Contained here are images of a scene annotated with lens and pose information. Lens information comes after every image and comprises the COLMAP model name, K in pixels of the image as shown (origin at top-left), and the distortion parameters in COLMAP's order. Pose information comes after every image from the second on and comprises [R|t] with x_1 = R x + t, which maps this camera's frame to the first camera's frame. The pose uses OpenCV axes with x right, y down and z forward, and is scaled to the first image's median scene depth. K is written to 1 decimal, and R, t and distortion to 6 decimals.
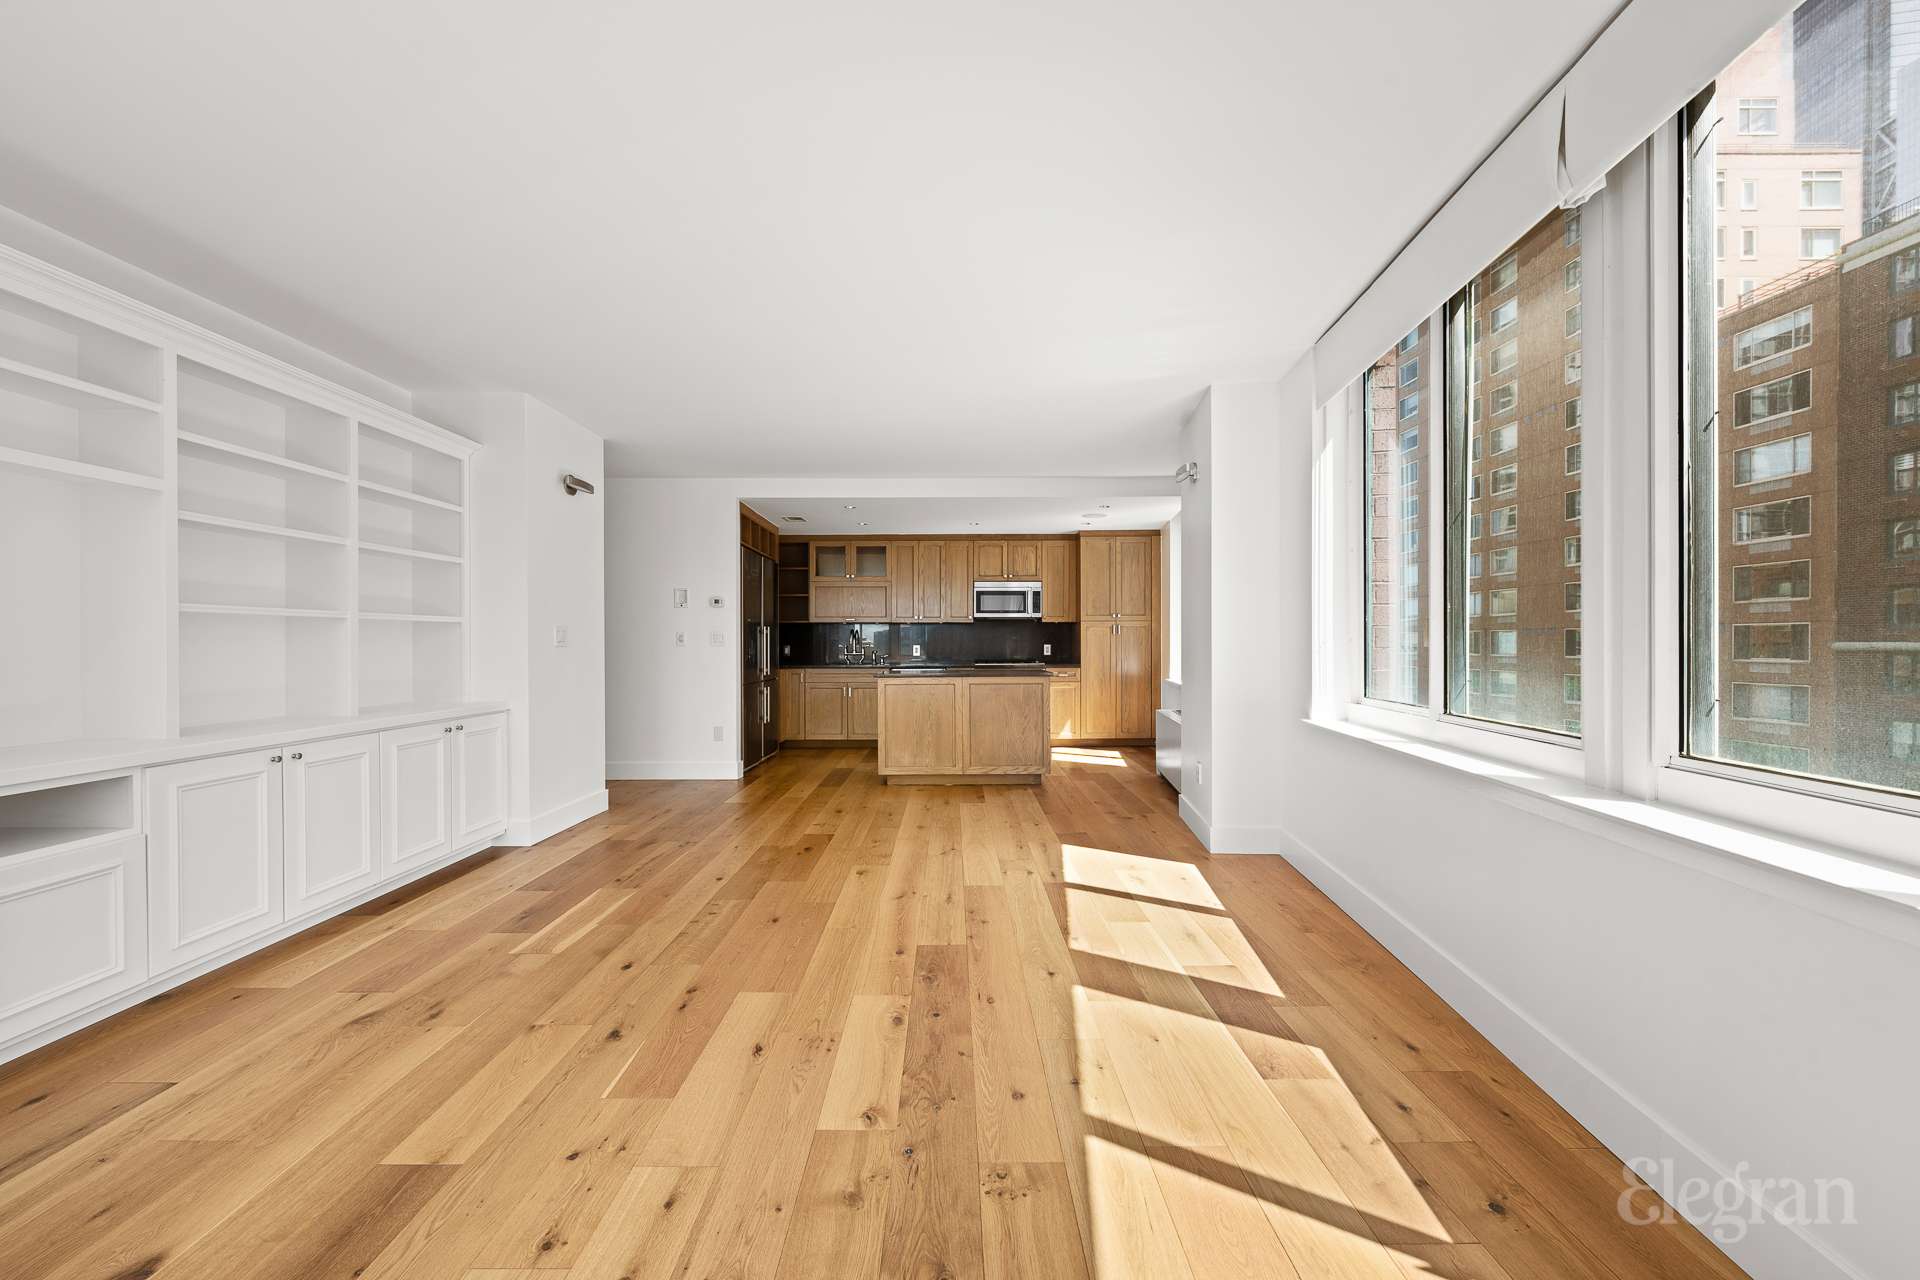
lens RADIAL K [[685.1, 0, 943.0], [0, 685.1, 647.2], [0, 0, 1]] dist [-0.001398, -0.000209]
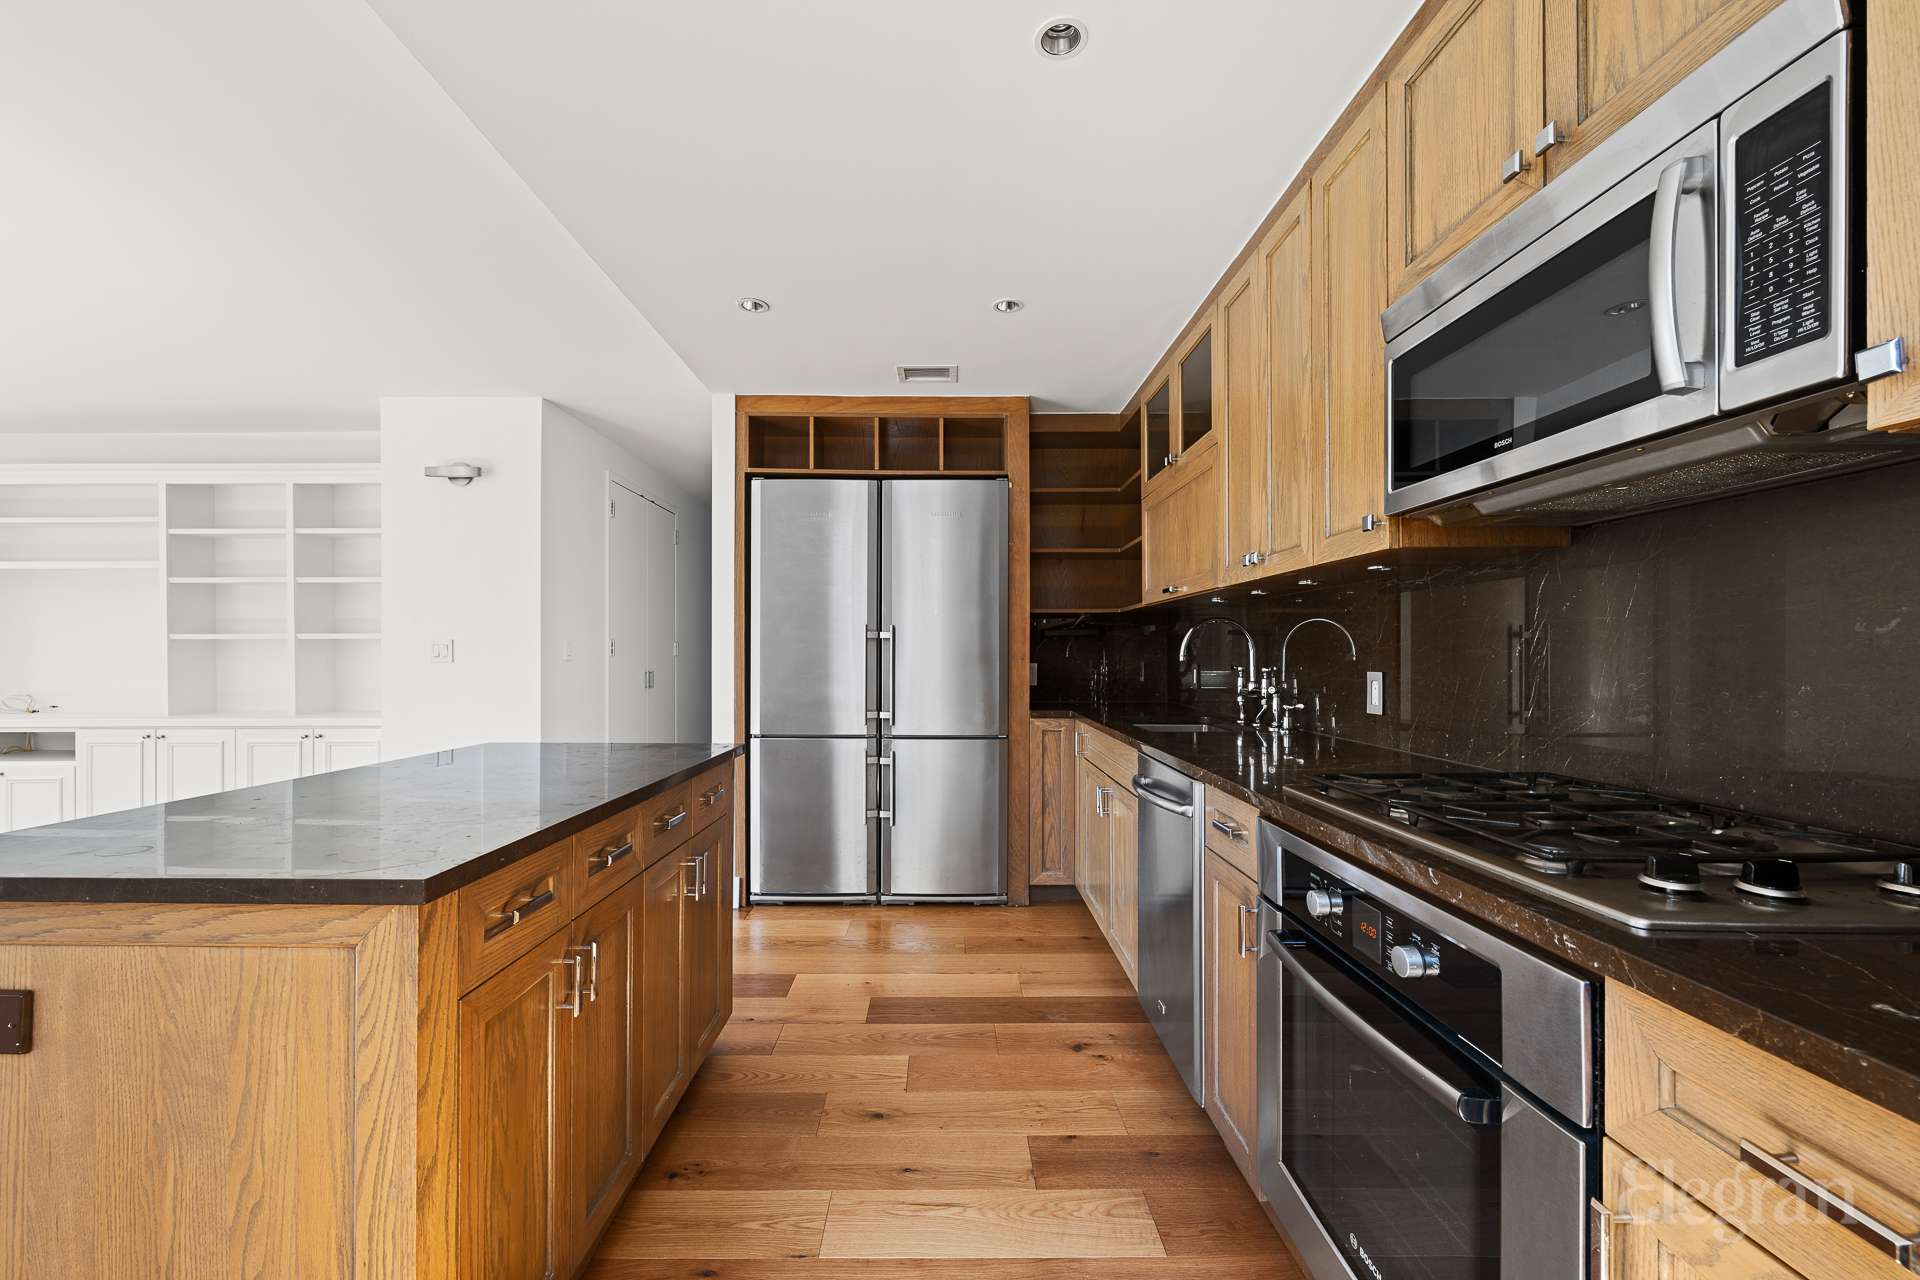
lens RADIAL K [[774.5, 0, 946.5], [0, 774.5, 651.9], [0, 0, 1]] dist [0.000660, -0.000279]
pose [[0.014478, -0.000715, -0.999895, 0.590603], [-0.006064, 0.999981, -0.000803, -0.023496], [0.999877, 0.006075, 0.014473, 2.201647]]
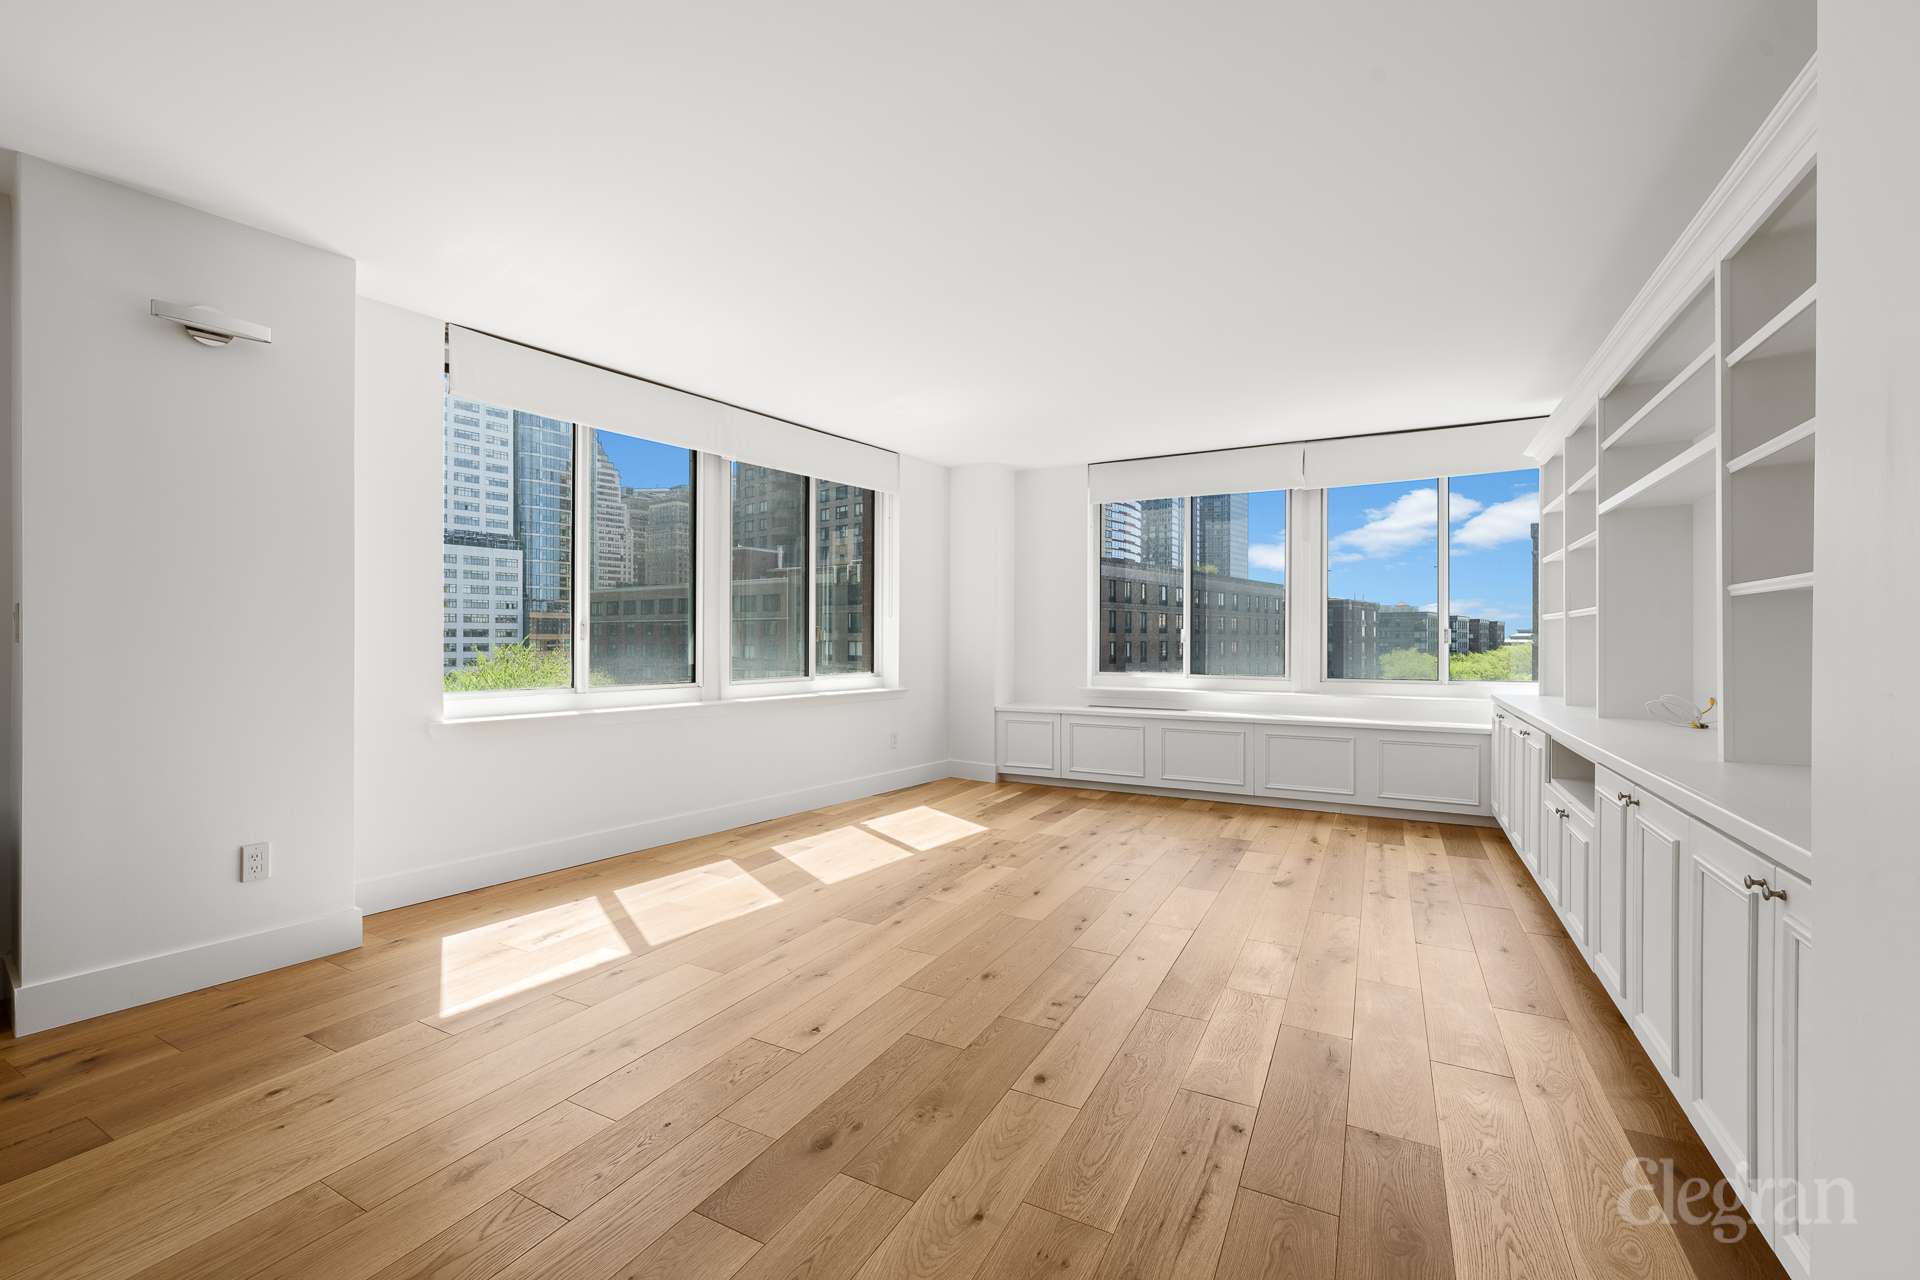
lens RADIAL K [[792.0, 0, 955.3], [0, 792.0, 637.7], [0, 0, 1]] dist [0.001424, -0.000664]
pose [[-0.886266, 0.002590, 0.463169, -0.597872], [0.004360, 0.999987, 0.002750, -0.009290], [-0.463155, 0.004456, -0.886266, 1.696448]]
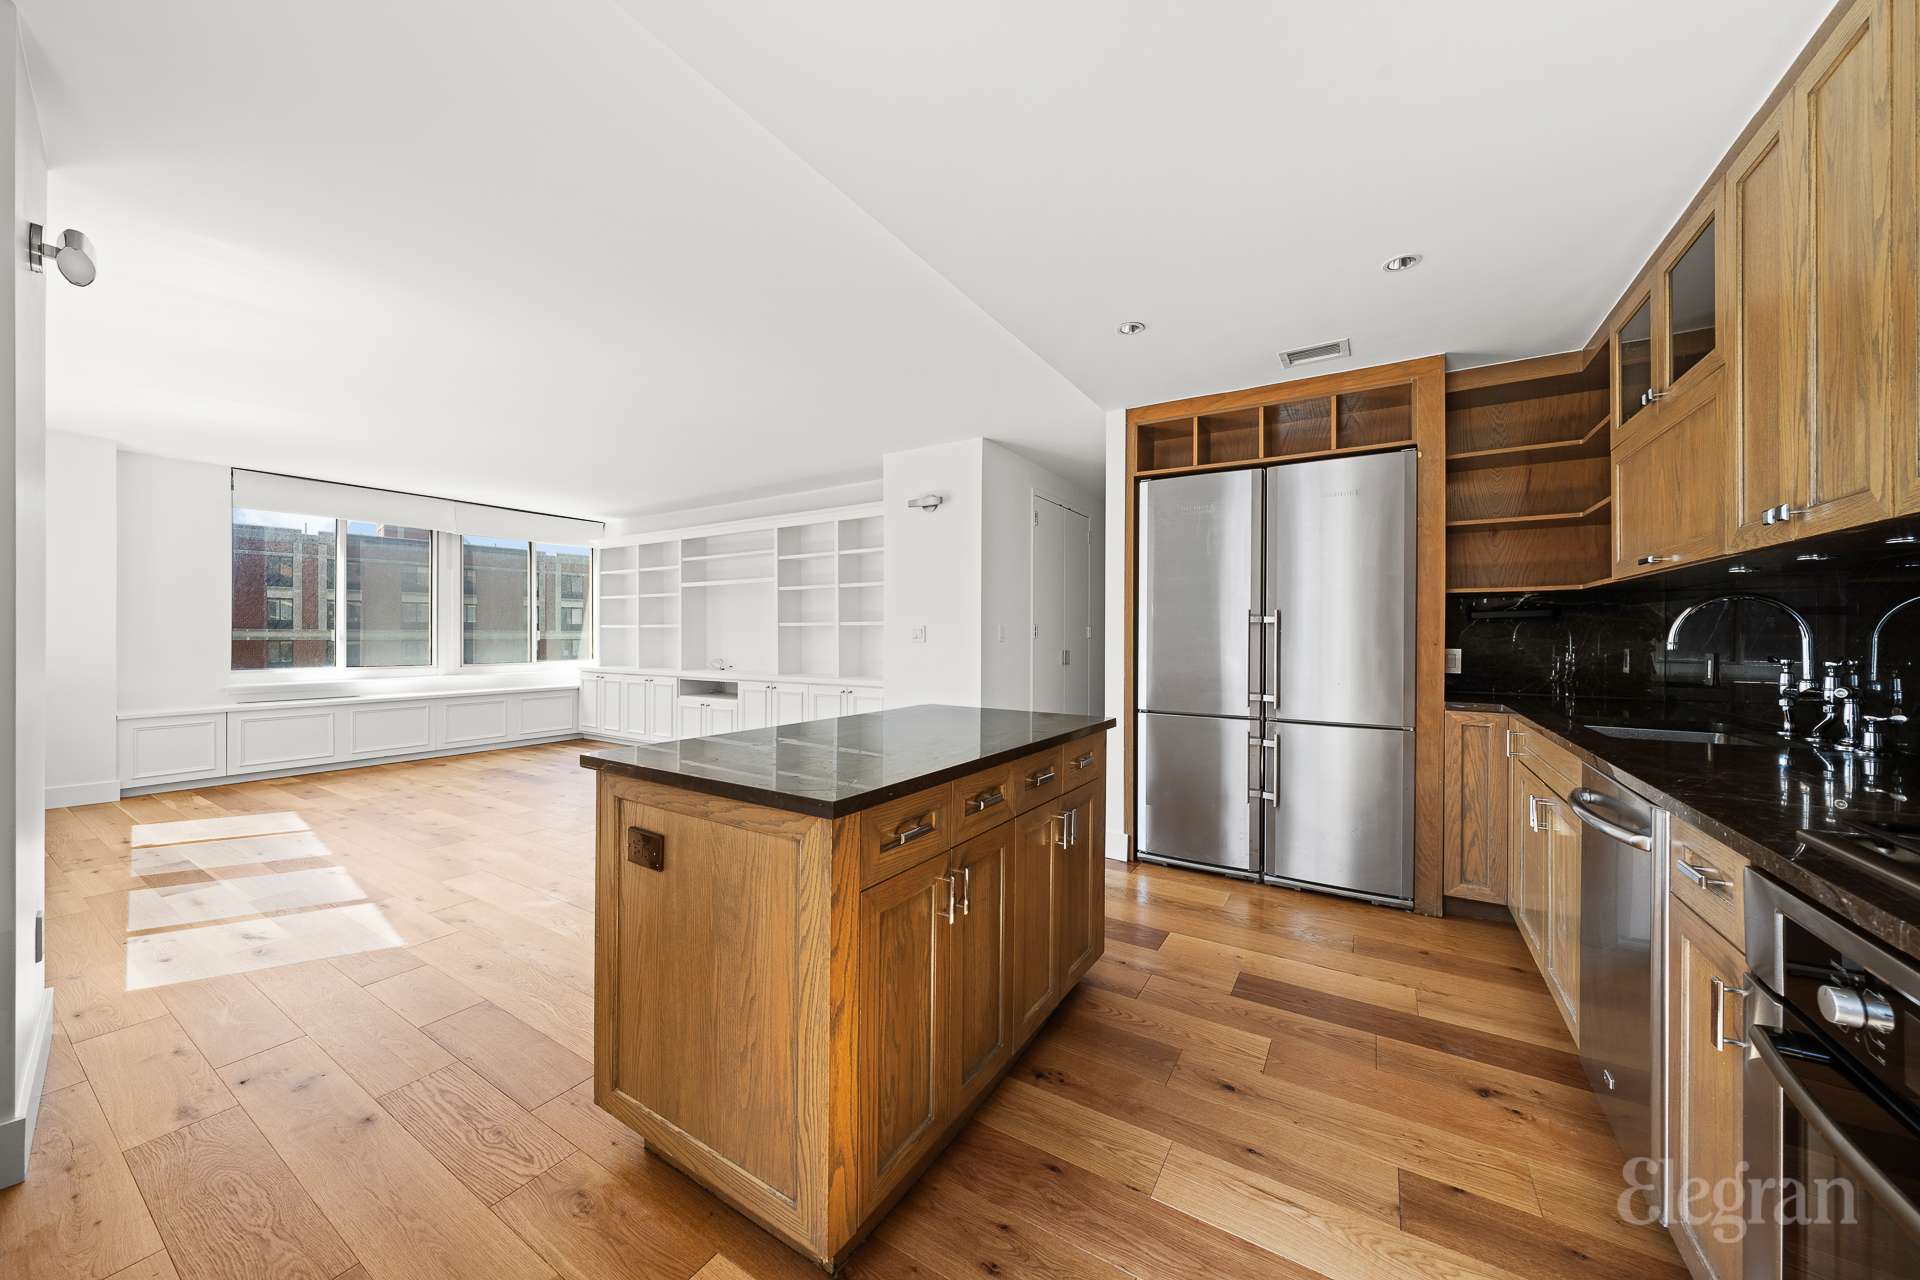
lens RADIAL K [[680.8, 0, 941.1], [0, 680.8, 635.0], [0, 0, 1]] dist [-0.000207, -0.000133]
pose [[-0.526089, 0.000586, -0.850429, 0.573143], [-0.006669, 0.999966, 0.004815, -0.027660], [0.850403, 0.008205, -0.526067, 2.248740]]
